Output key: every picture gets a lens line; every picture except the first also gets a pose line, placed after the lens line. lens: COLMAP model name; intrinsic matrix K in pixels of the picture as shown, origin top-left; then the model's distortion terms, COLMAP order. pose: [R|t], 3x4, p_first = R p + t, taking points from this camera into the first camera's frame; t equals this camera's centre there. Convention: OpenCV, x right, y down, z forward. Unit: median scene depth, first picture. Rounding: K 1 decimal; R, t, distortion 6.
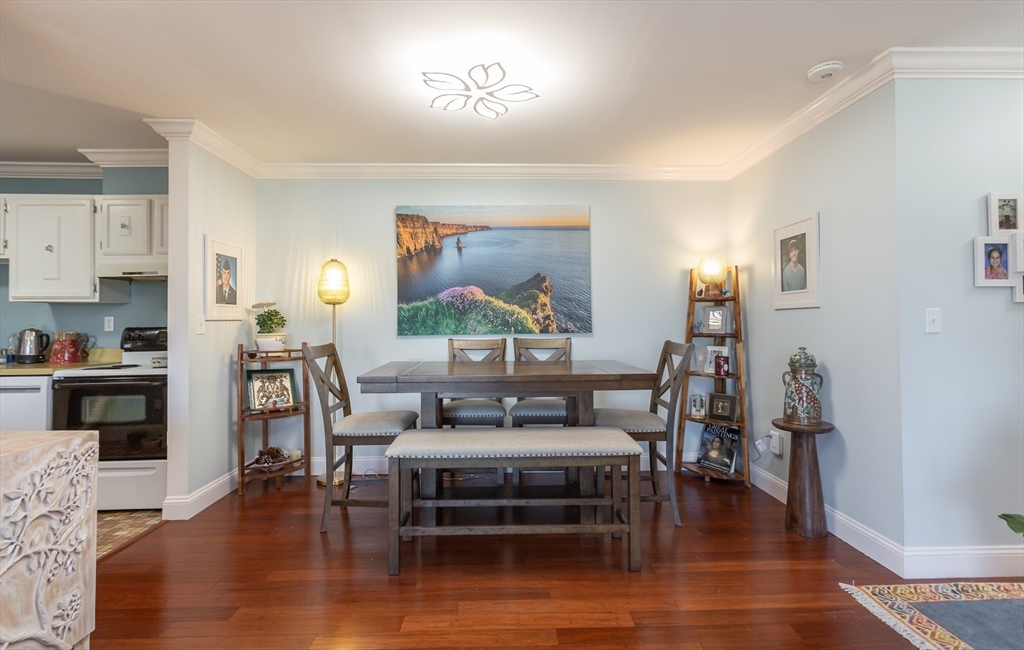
lens RADIAL K [[487.6, 0, 506.7], [0, 487.6, 312.5], [0, 0, 1]] dist [-0.001888, 0.000438]
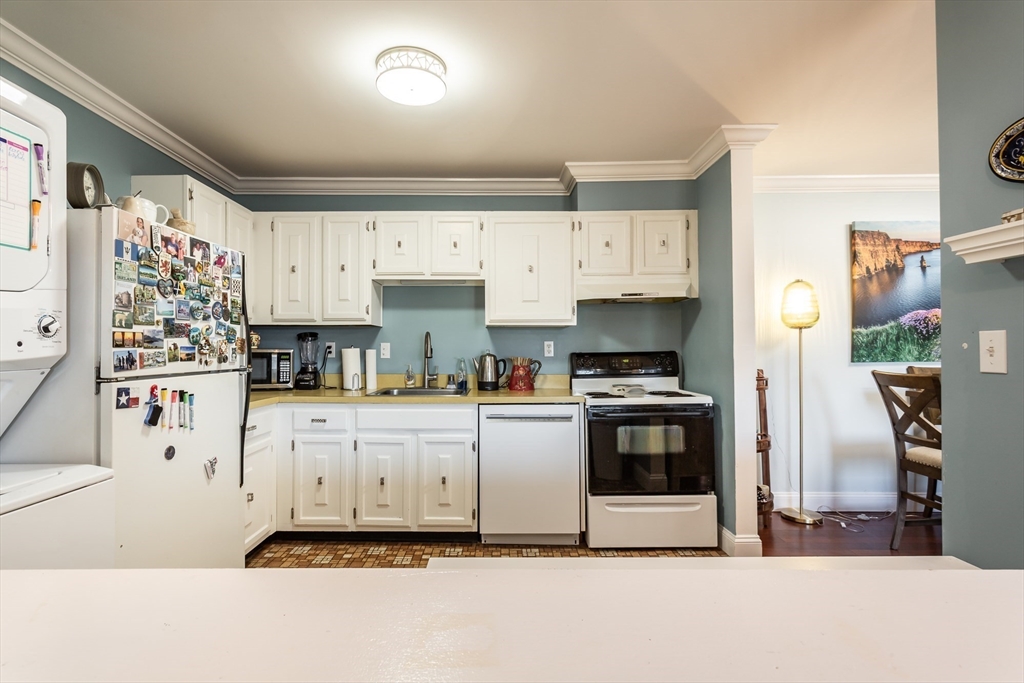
lens RADIAL K [[492.5, 0, 481.2], [0, 492.5, 345.1], [0, 0, 1]] dist [0.005590, 0.000904]
pose [[0.999304, 0.002652, -0.037206, -0.921980], [-0.002235, 0.999934, 0.011246, 0.005593], [0.037233, -0.011155, 0.999244, 0.038597]]
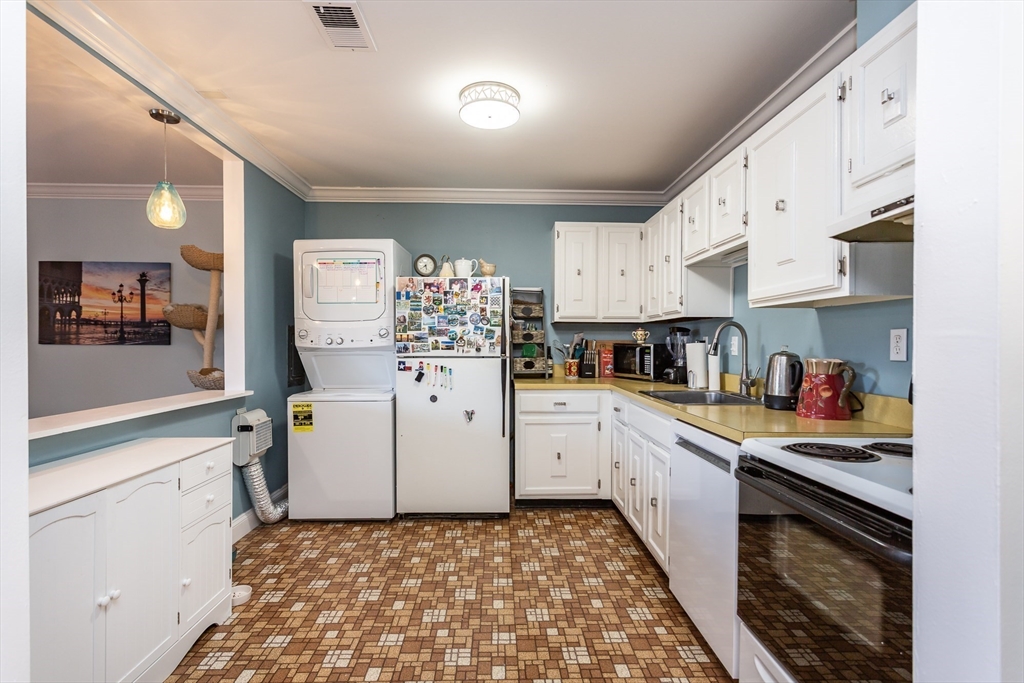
lens RADIAL K [[492.5, 0, 513.6], [0, 492.5, 345.2], [0, 0, 1]] dist [0.005590, 0.000904]
pose [[0.007696, 0.007523, -0.999942, -0.356930], [0.015039, 0.999858, 0.007638, 0.015137], [0.999857, -0.015097, 0.007581, 0.640553]]
